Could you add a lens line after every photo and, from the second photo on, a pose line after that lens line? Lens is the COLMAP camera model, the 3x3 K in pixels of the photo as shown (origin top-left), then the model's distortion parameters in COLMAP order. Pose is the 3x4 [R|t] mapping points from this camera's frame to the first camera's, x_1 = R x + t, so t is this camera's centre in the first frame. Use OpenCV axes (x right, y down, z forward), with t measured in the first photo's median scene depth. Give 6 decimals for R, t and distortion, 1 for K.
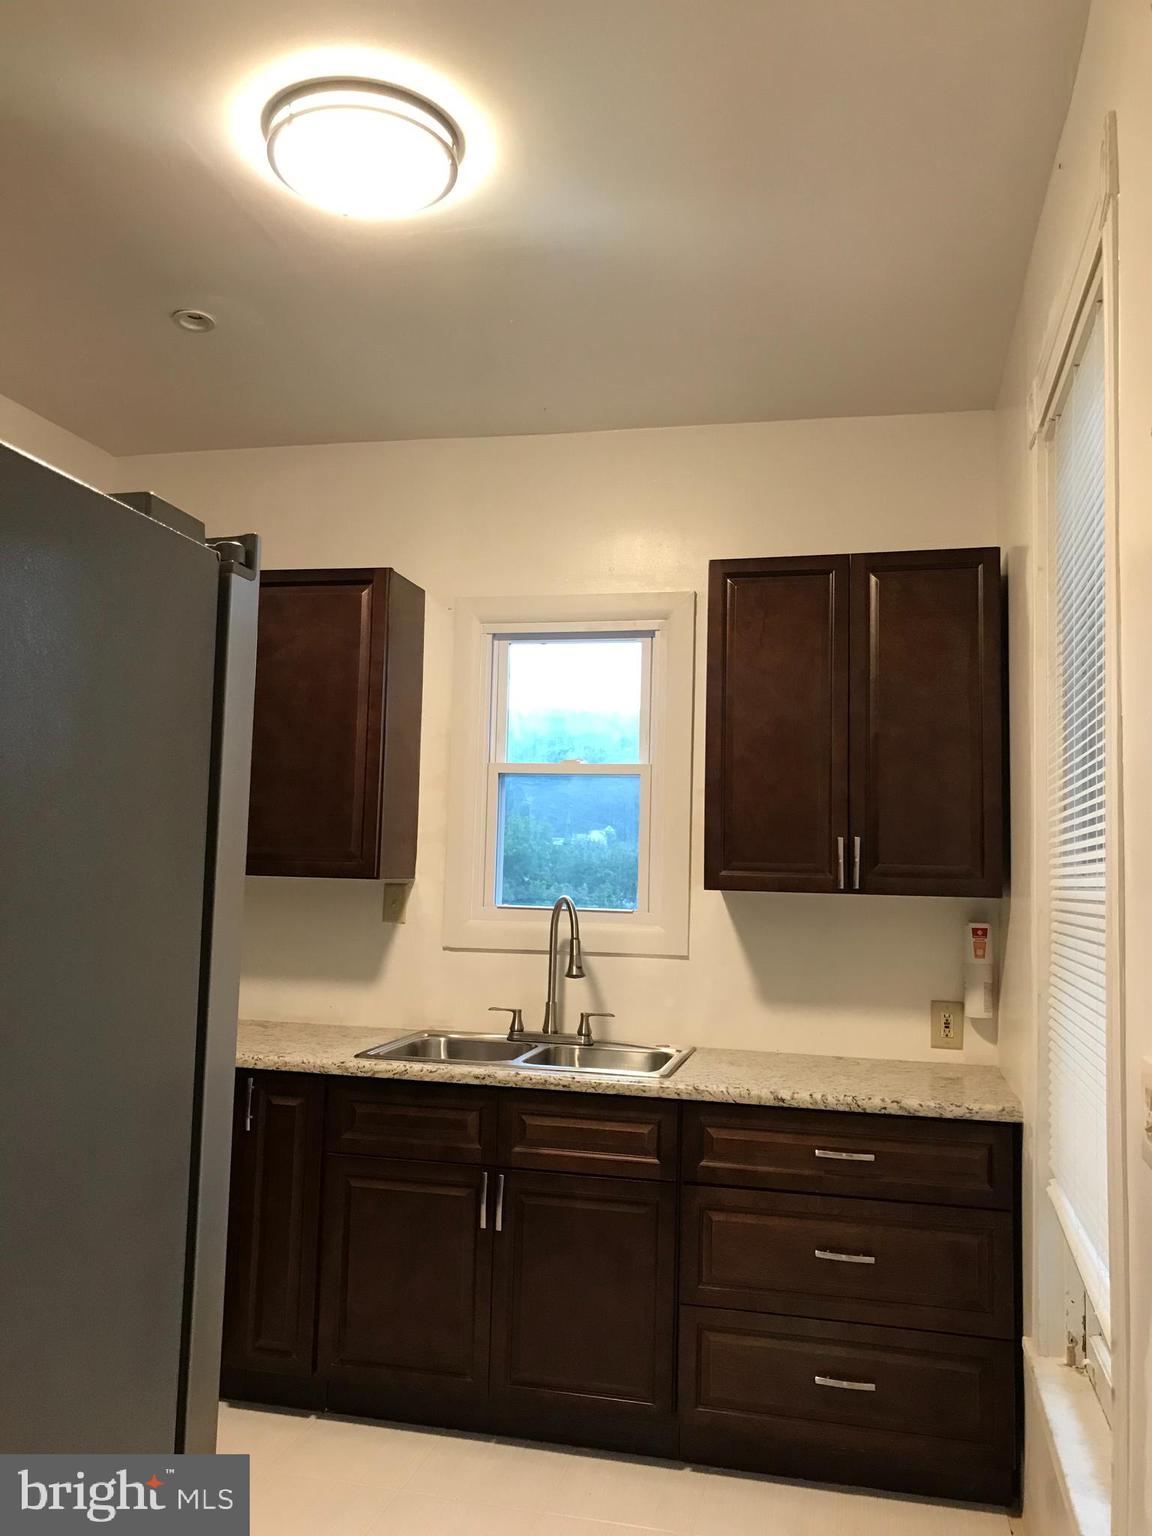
lens RADIAL K [[1270.5, 0, 569.9], [0, 1270.5, 746.8], [0, 0, 1]] dist [0.013531, -0.006973]
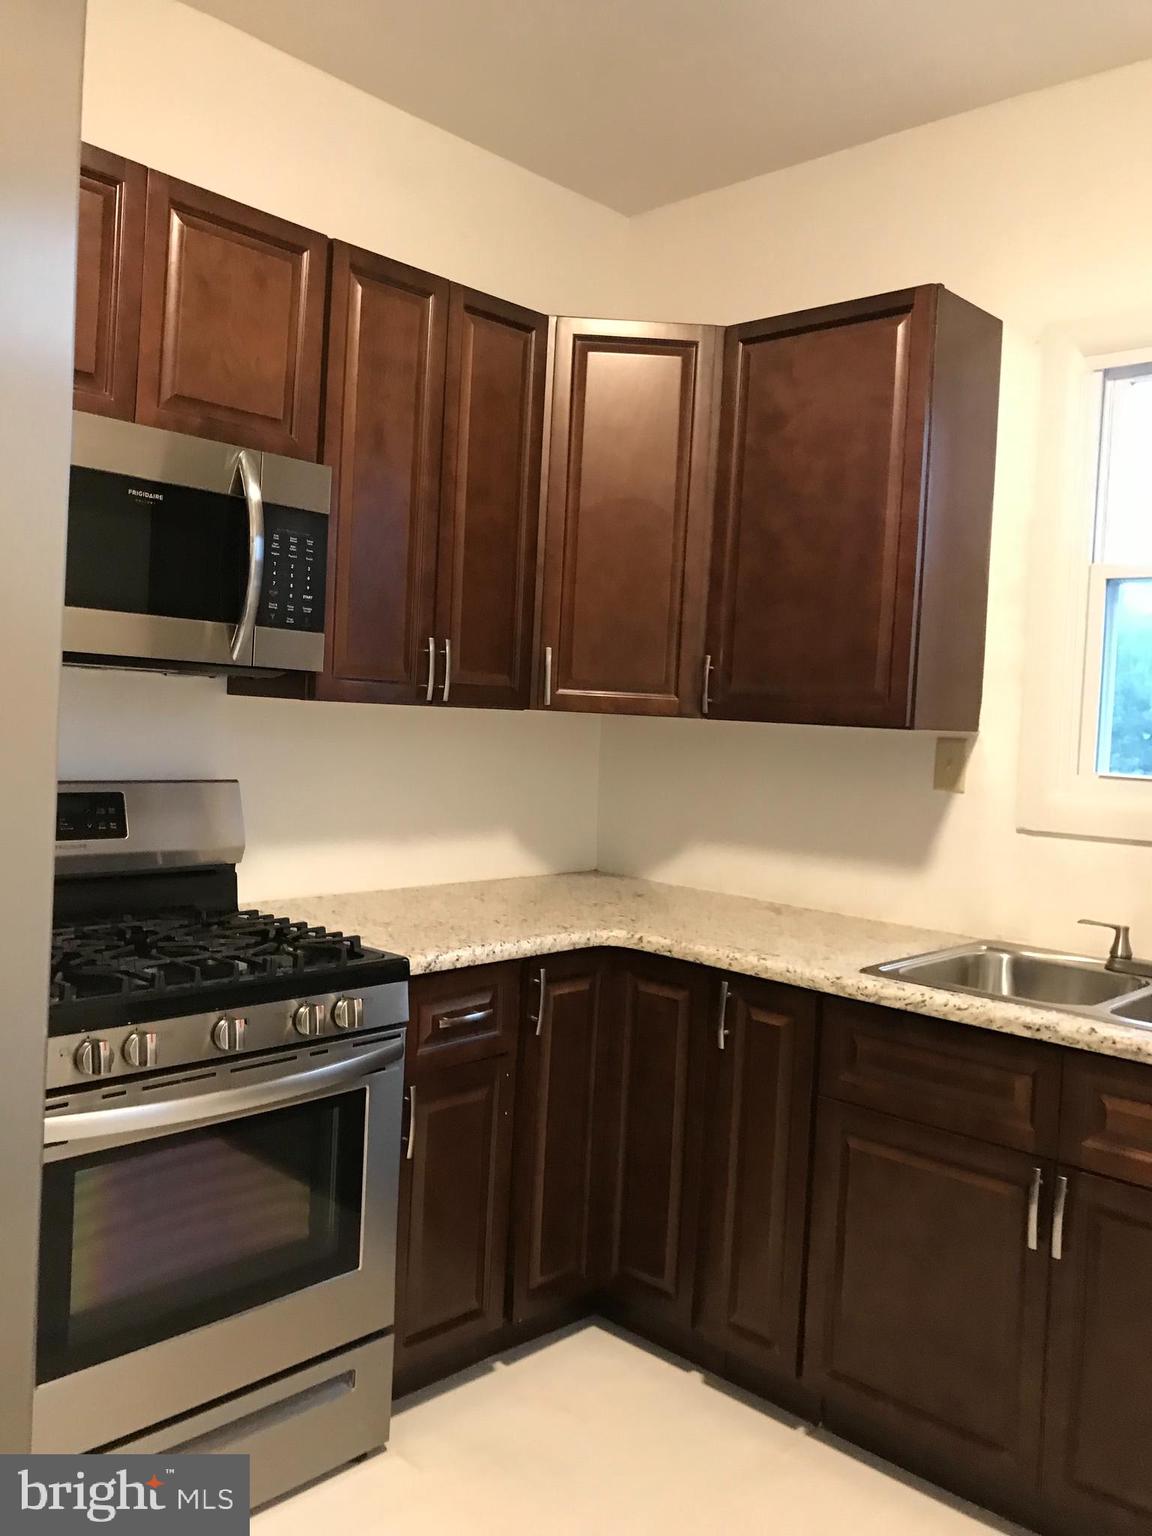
lens RADIAL K [[1270.5, 0, 569.9], [0, 1270.5, 746.8], [0, 0, 1]] dist [0.013531, -0.006973]
pose [[0.863136, 0.030928, -0.504024, 0.048280], [0.022349, 0.994805, 0.099314, 0.041347], [0.504477, -0.096986, 0.857961, 0.307981]]
